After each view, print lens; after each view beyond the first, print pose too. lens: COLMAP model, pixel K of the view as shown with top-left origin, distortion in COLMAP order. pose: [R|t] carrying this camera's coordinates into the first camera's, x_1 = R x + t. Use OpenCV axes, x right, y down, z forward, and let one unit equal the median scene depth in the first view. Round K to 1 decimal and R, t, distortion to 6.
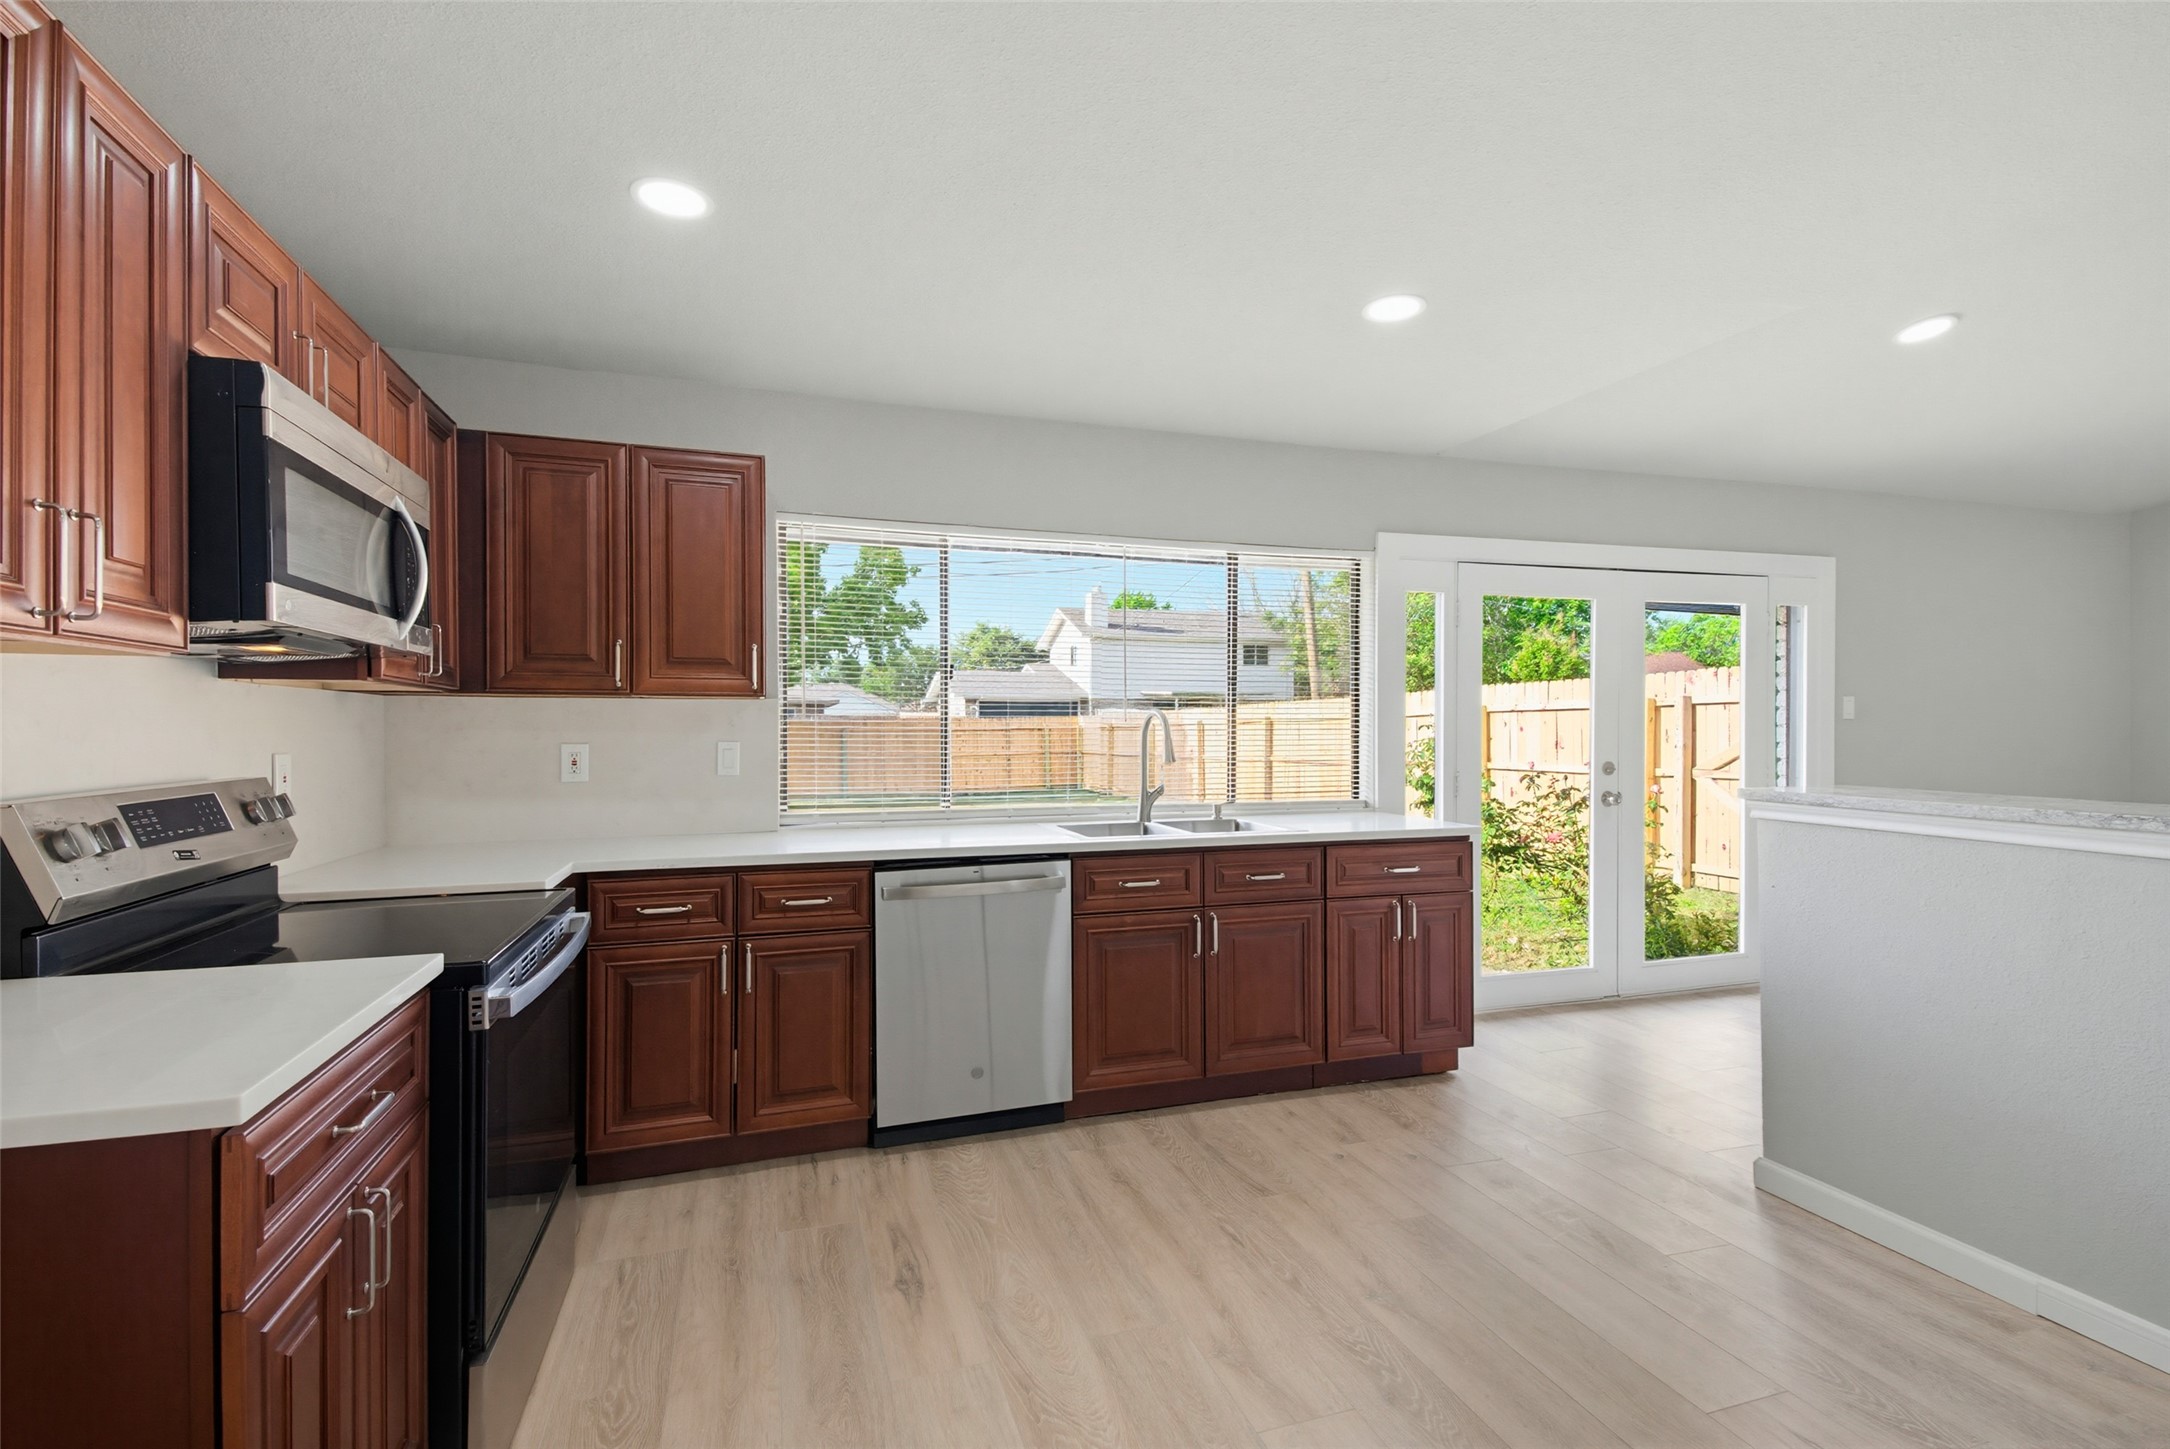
lens RADIAL K [[995.4, 0, 1077.3], [0, 995.4, 722.9], [0, 0, 1]] dist [0.042742, -0.000441]
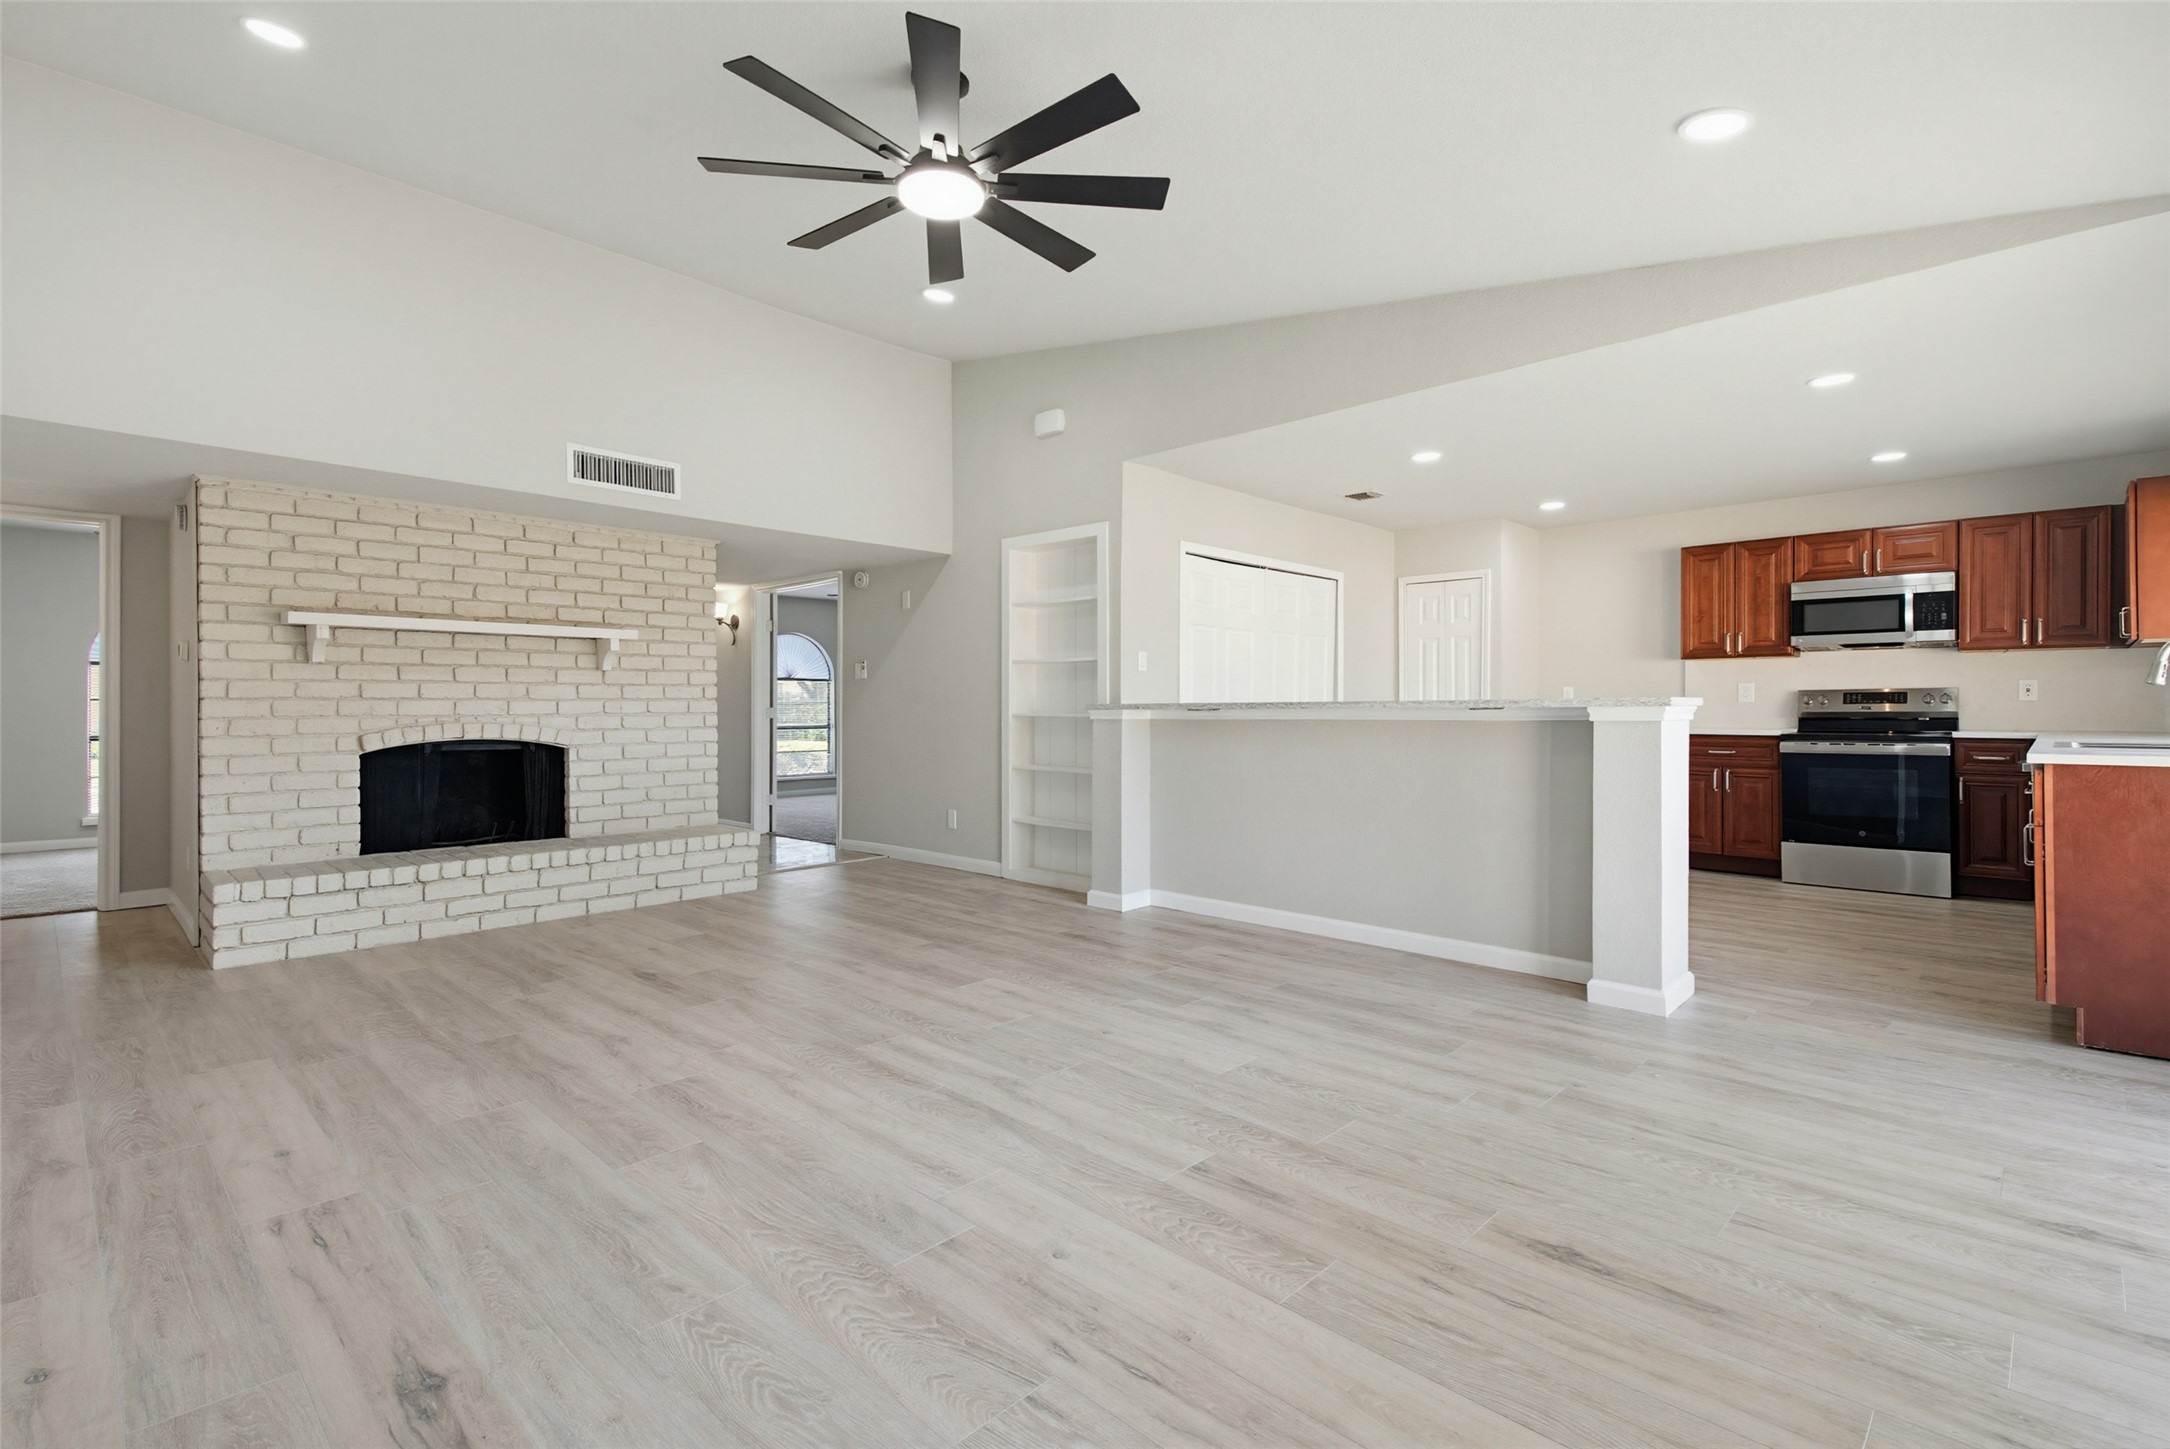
lens RADIAL K [[983.8, 0, 1082.2], [0, 983.8, 704.1], [0, 0, 1]] dist [0.061889, -0.025800]
pose [[-0.885814, 0.005317, -0.464010, 1.828473], [0.008833, 0.999946, -0.005405, 0.065292], [0.463957, -0.008886, -0.885813, 1.662930]]
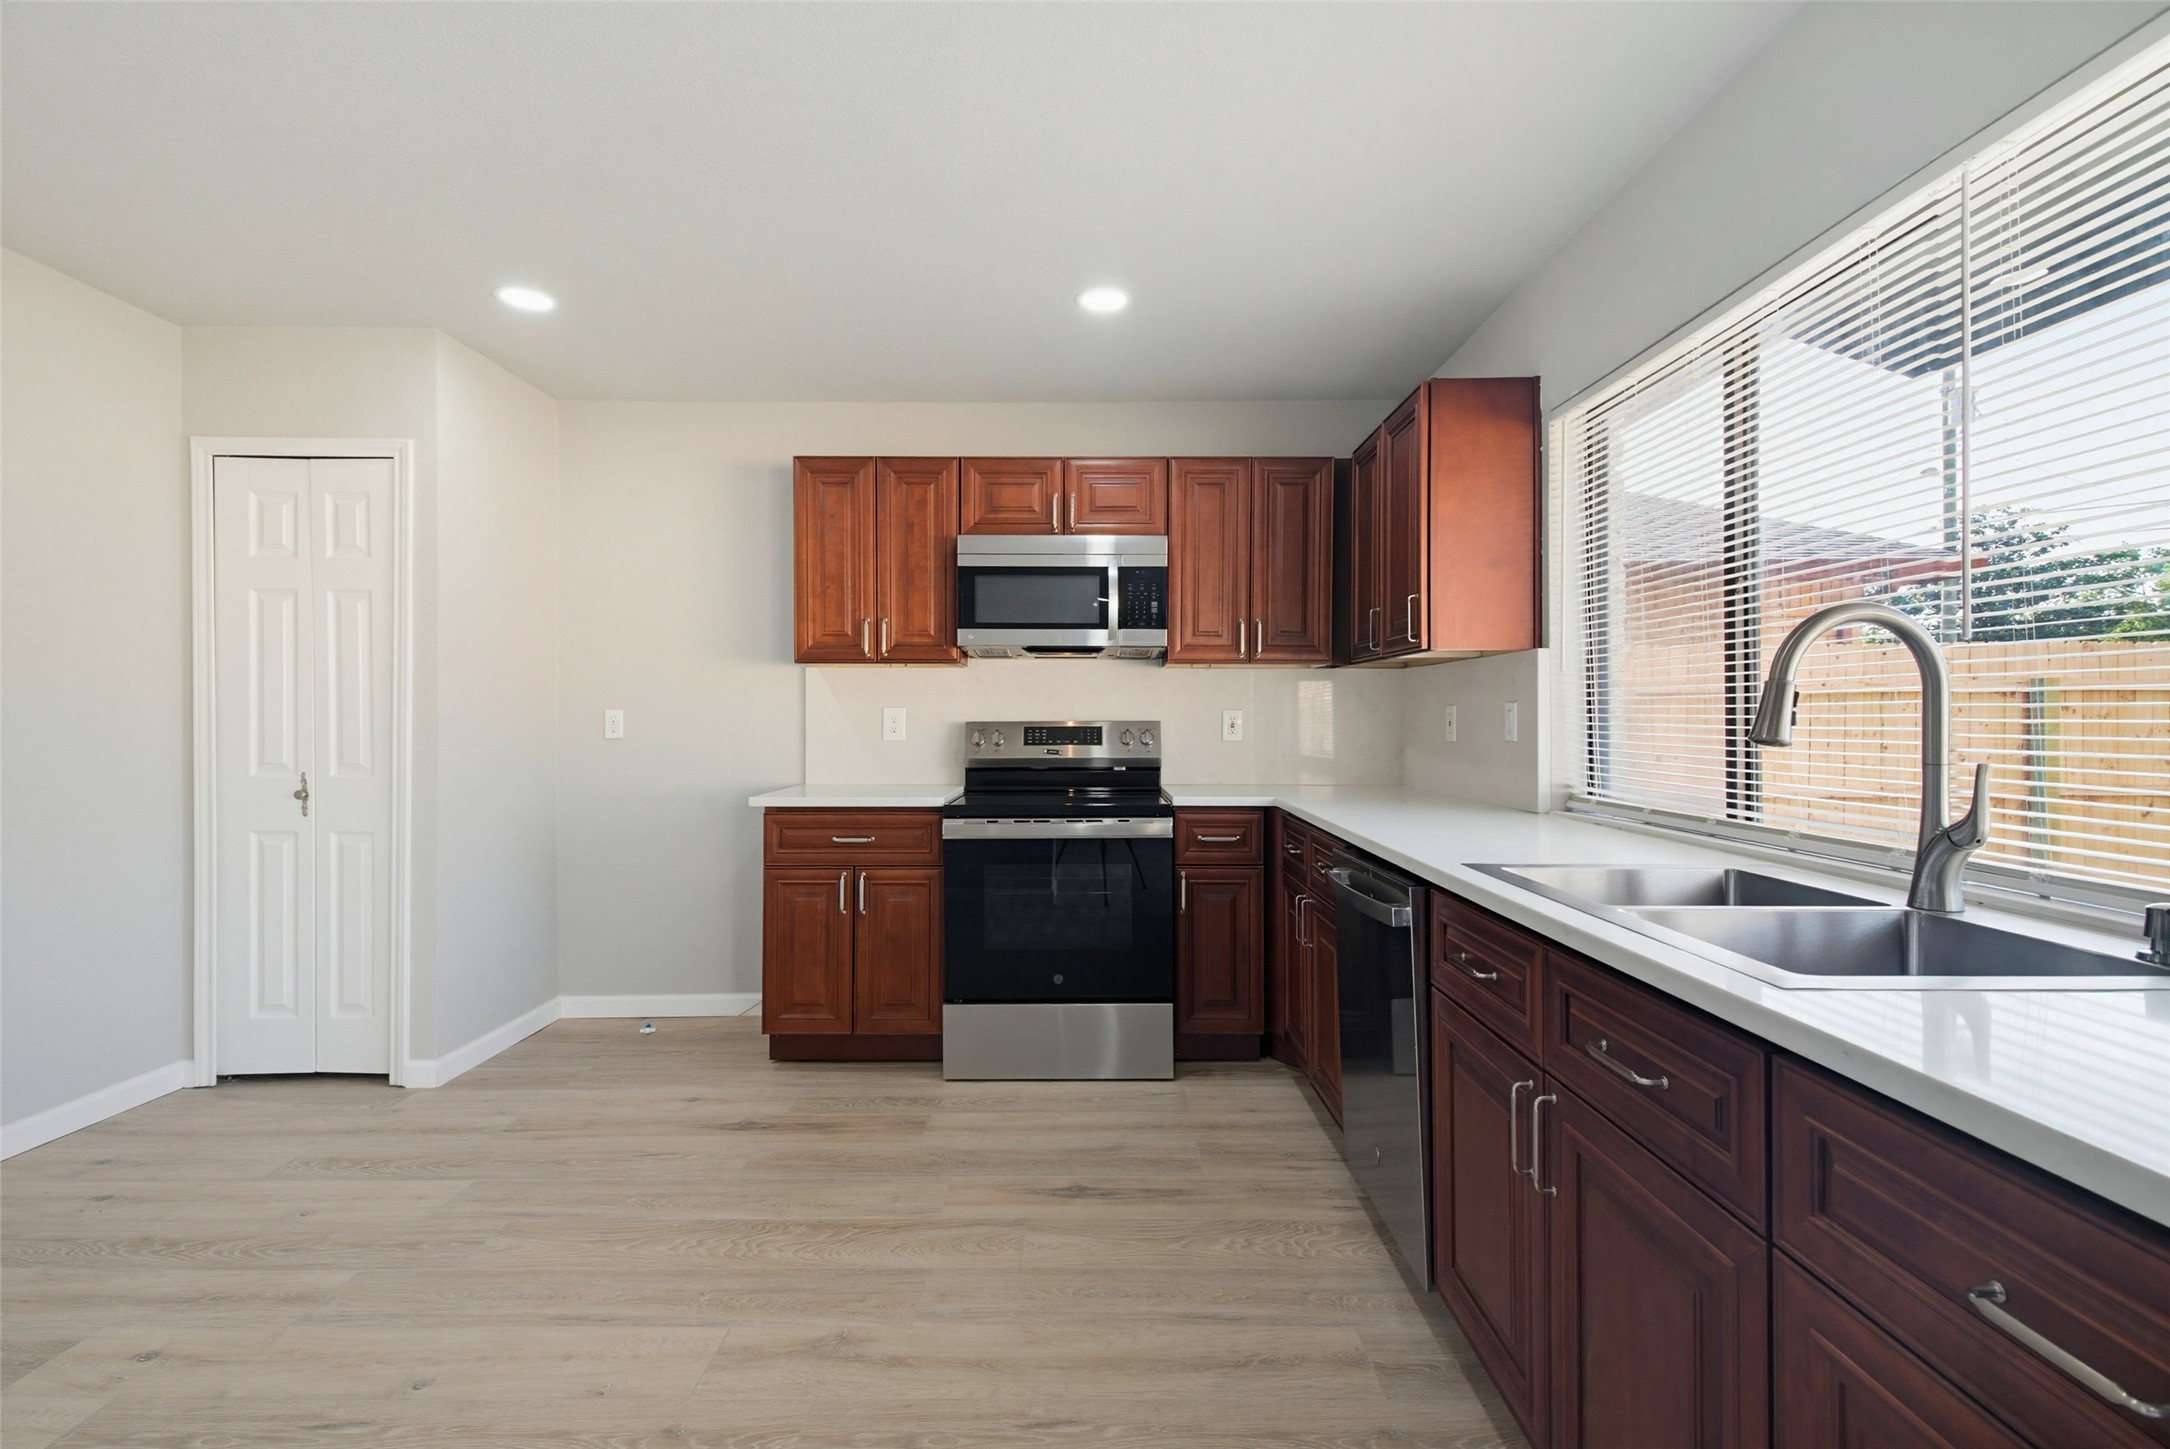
lens RADIAL K [[987.7, 0, 1081.9], [0, 987.7, 719.4], [0, 0, 1]] dist [0.053470, -0.025833]
pose [[-0.320240, 0.003751, -0.947329, 0.640842], [0.006174, 0.999979, 0.001873, 0.033264], [0.947316, -0.005249, -0.320257, 1.020789]]
